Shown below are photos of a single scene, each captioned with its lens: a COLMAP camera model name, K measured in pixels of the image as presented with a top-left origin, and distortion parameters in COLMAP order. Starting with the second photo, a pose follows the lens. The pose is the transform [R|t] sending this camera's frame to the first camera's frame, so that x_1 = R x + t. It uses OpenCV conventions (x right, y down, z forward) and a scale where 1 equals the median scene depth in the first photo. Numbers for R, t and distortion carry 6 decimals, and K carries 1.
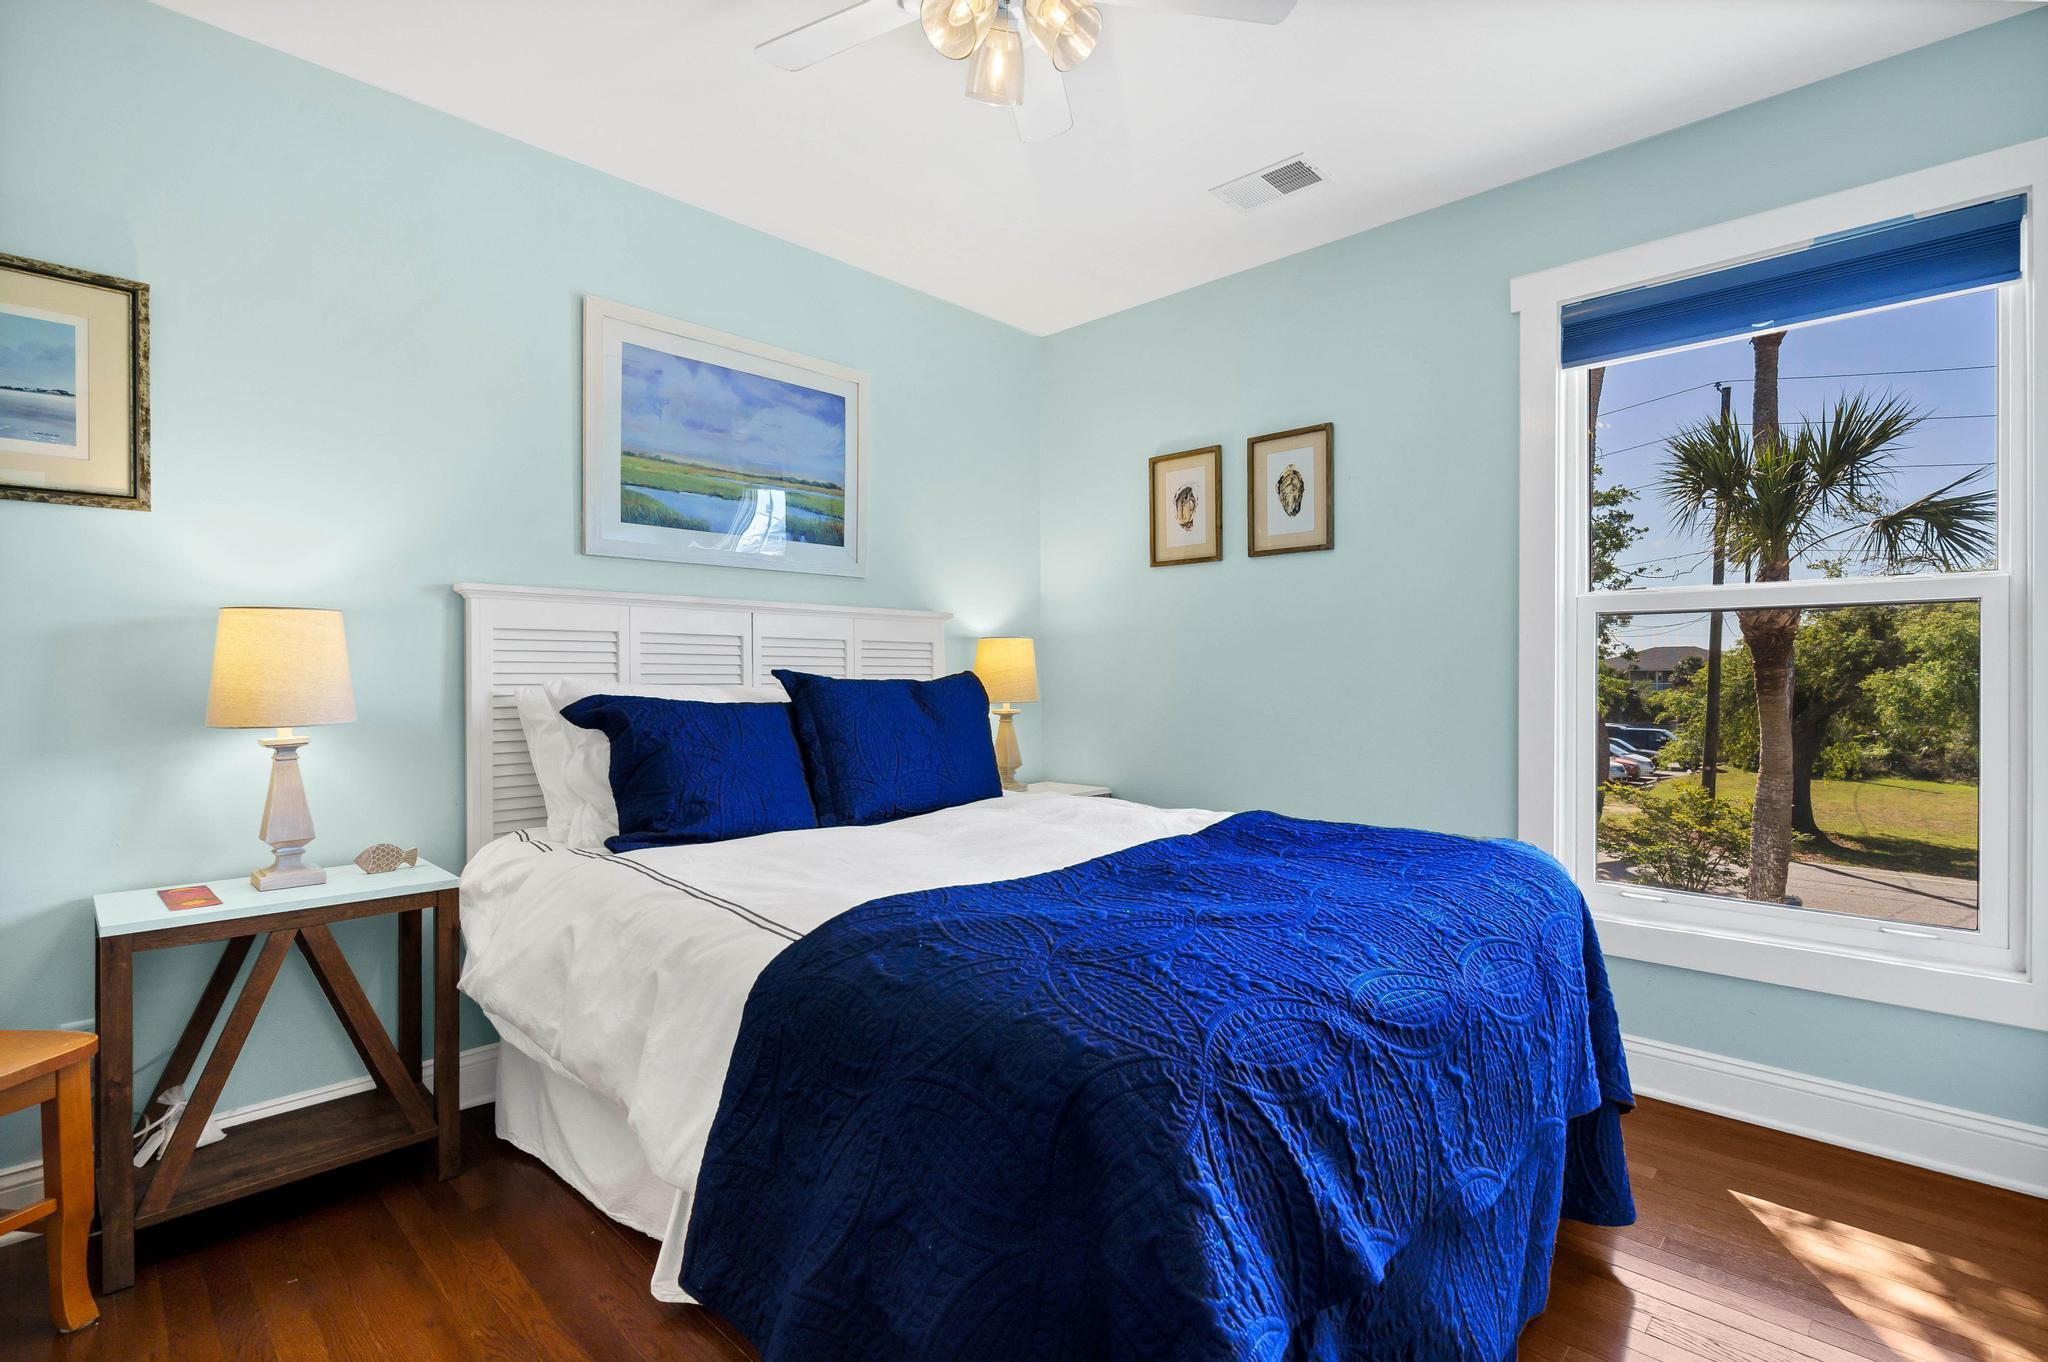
lens RADIAL K [[937.9, 0, 1010.5], [0, 937.9, 678.6], [0, 0, 1]] dist [-0.002086, 0.000569]
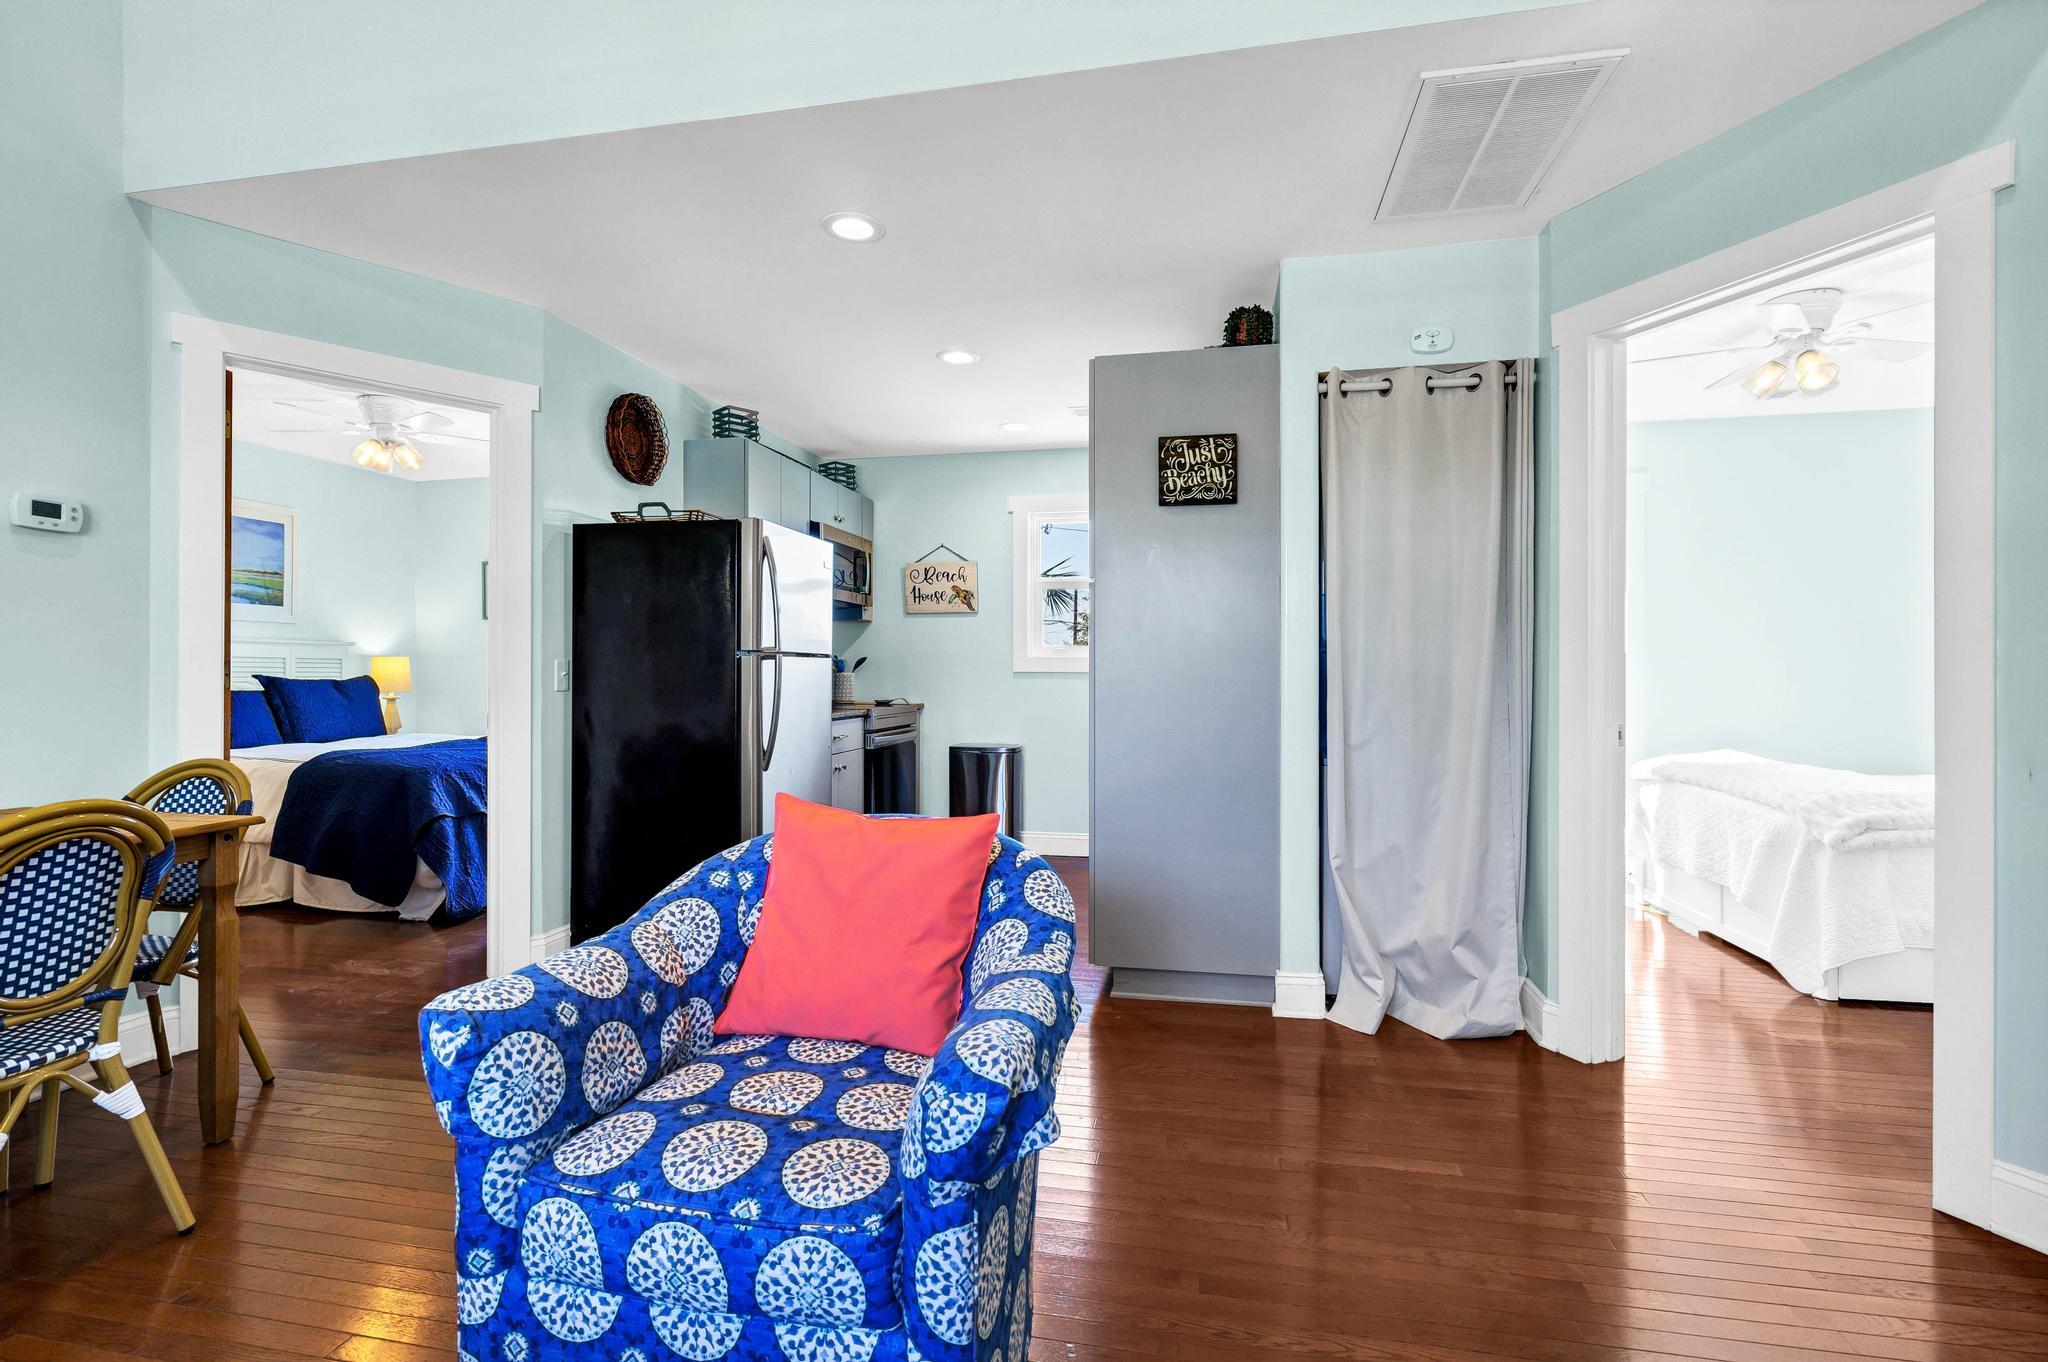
lens RADIAL K [[960.1, 0, 1024.0], [0, 960.1, 681.0], [0, 0, 1]] dist [-0.018006, 0.000135]
pose [[0.843588, -0.007234, 0.536942, 0.044611], [0.009066, 0.999959, -0.000772, 0.017849], [-0.536914, 0.005519, 0.843619, -1.396606]]
